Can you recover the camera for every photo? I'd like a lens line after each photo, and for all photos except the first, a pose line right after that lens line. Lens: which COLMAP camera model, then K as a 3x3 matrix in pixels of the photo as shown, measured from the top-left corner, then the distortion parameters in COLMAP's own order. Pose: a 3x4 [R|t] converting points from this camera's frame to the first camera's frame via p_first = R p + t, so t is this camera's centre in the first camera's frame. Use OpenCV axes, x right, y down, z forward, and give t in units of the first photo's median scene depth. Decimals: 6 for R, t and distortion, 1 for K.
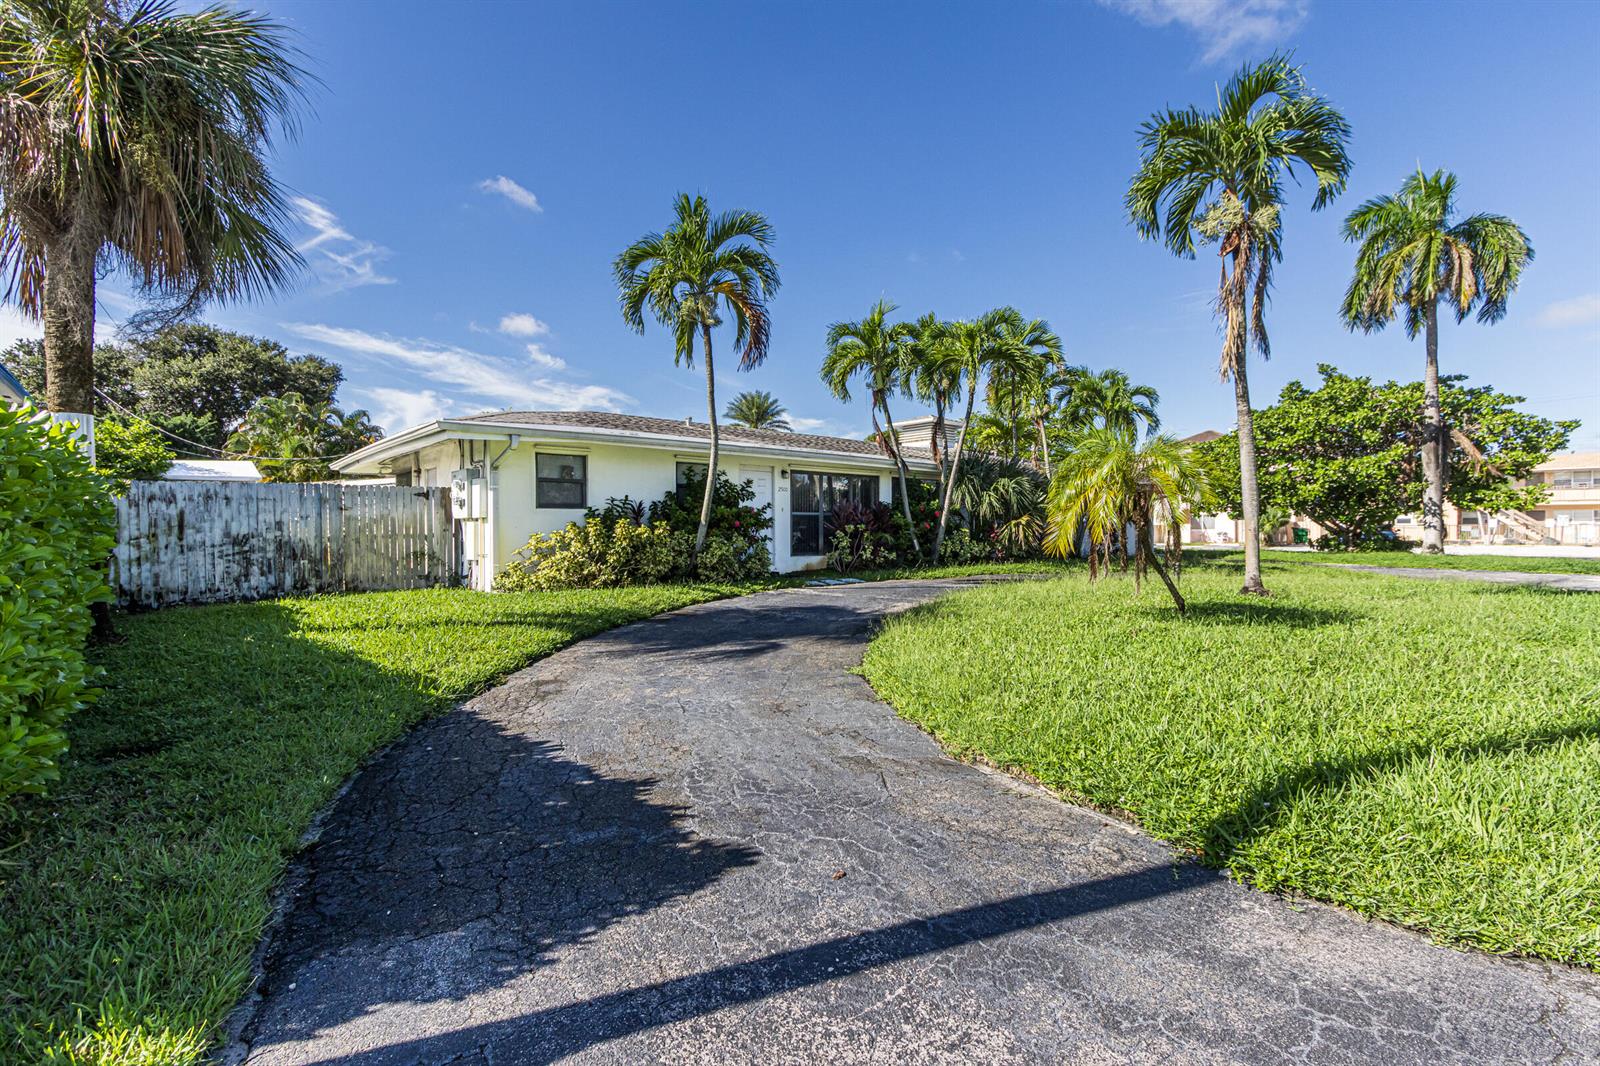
lens RADIAL K [[745.0, 0, 802.3], [0, 745.0, 528.8], [0, 0, 1]] dist [0.019776, -0.000270]
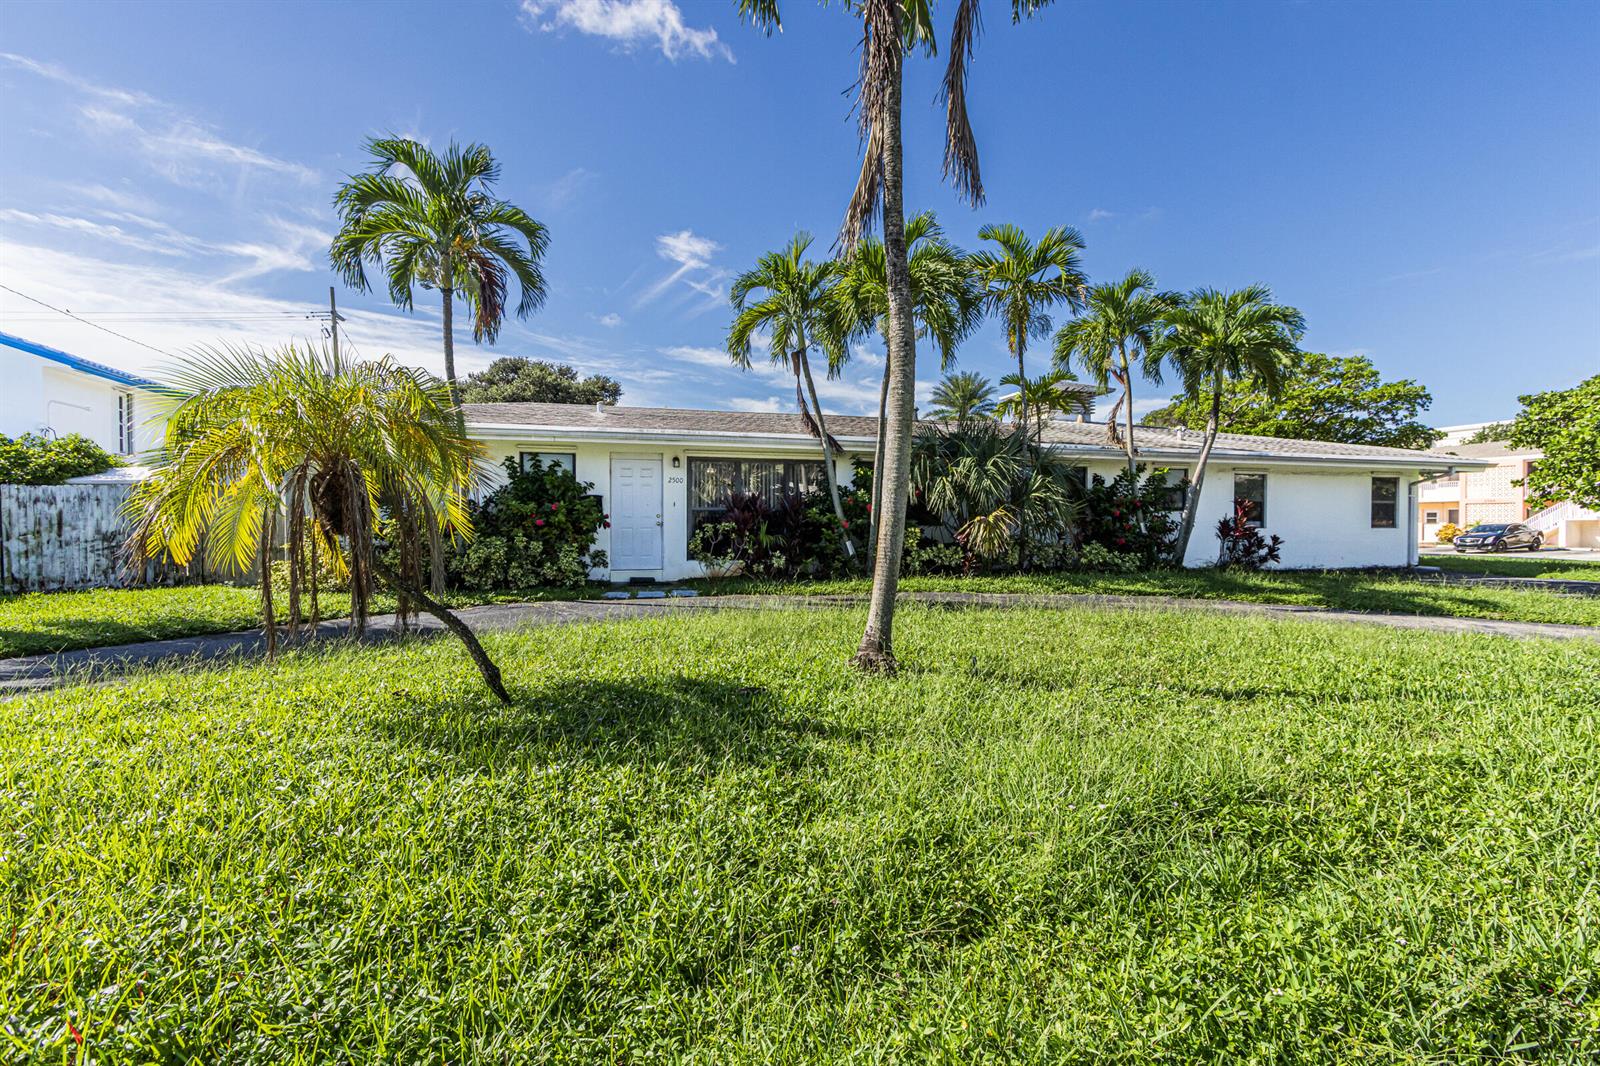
lens RADIAL K [[745.0, 0, 802.3], [0, 745.0, 528.8], [0, 0, 1]] dist [0.019776, -0.000270]
pose [[0.894813, 0.004264, -0.446420, 0.701094], [-0.001527, 0.999978, 0.006491, -0.005660], [0.446438, -0.005126, 0.894800, 0.461171]]
